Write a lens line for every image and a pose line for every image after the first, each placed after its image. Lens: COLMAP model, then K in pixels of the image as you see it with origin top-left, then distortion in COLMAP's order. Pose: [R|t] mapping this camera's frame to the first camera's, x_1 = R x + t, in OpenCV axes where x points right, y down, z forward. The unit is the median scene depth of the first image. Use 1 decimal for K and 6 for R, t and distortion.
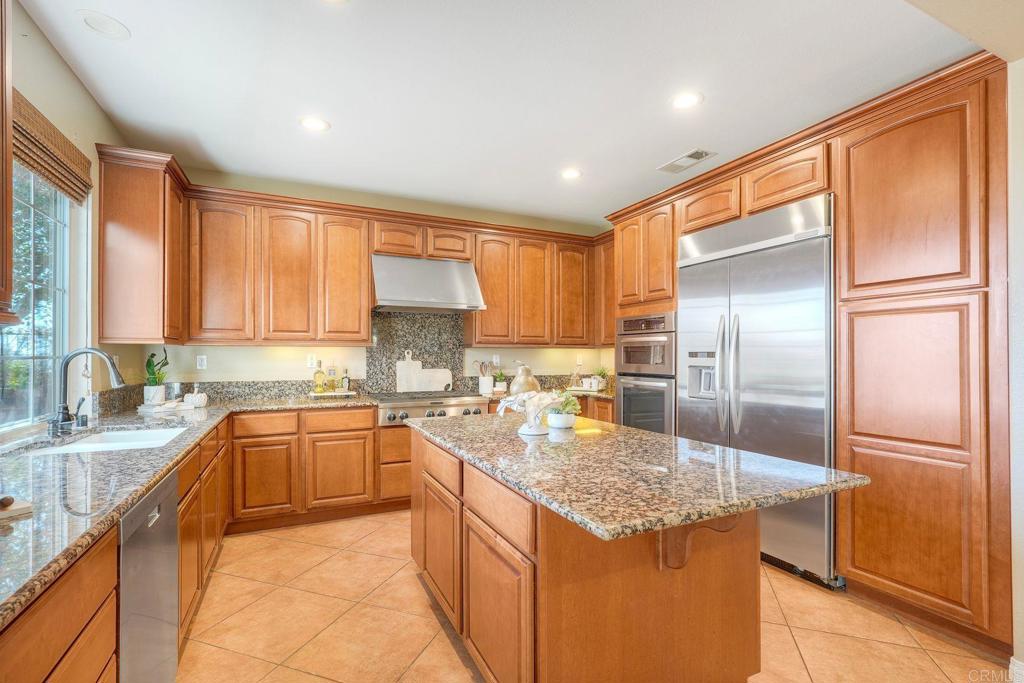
lens RADIAL K [[463.9, 0, 500.7], [0, 463.9, 356.5], [0, 0, 1]] dist [-0.000794, 0.000334]
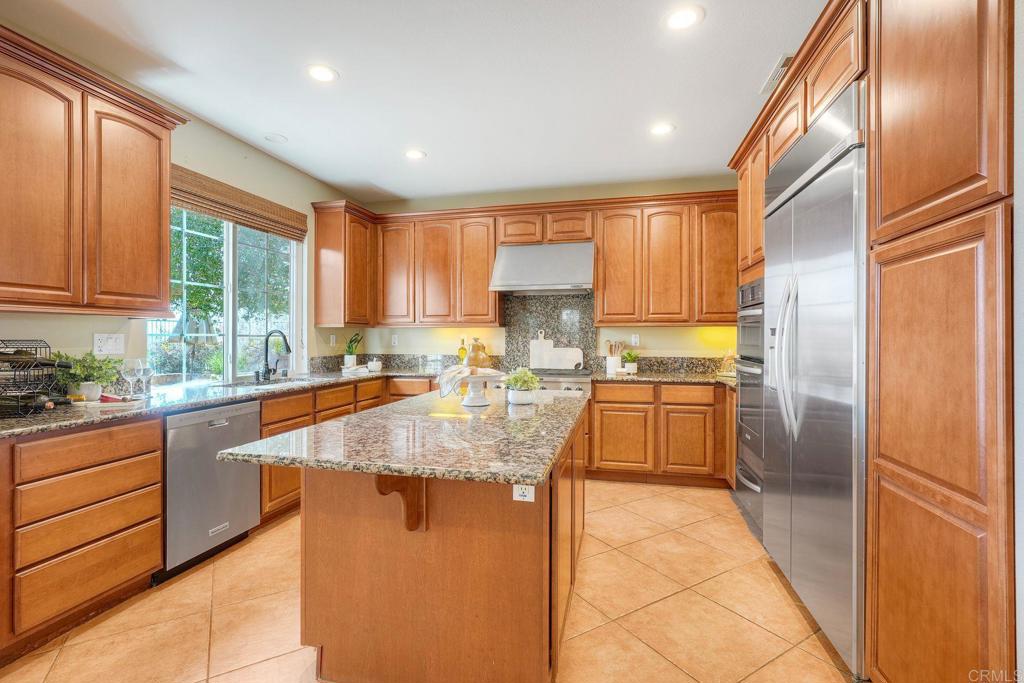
lens RADIAL K [[463.9, 0, 504.6], [0, 463.9, 337.5], [0, 0, 1]] dist [-0.000794, 0.000334]
pose [[0.778390, 0.000561, -0.627781, 0.433821], [-0.001763, 0.999998, -0.001293, 0.005469], [0.627778, 0.002113, 0.778389, 0.112680]]
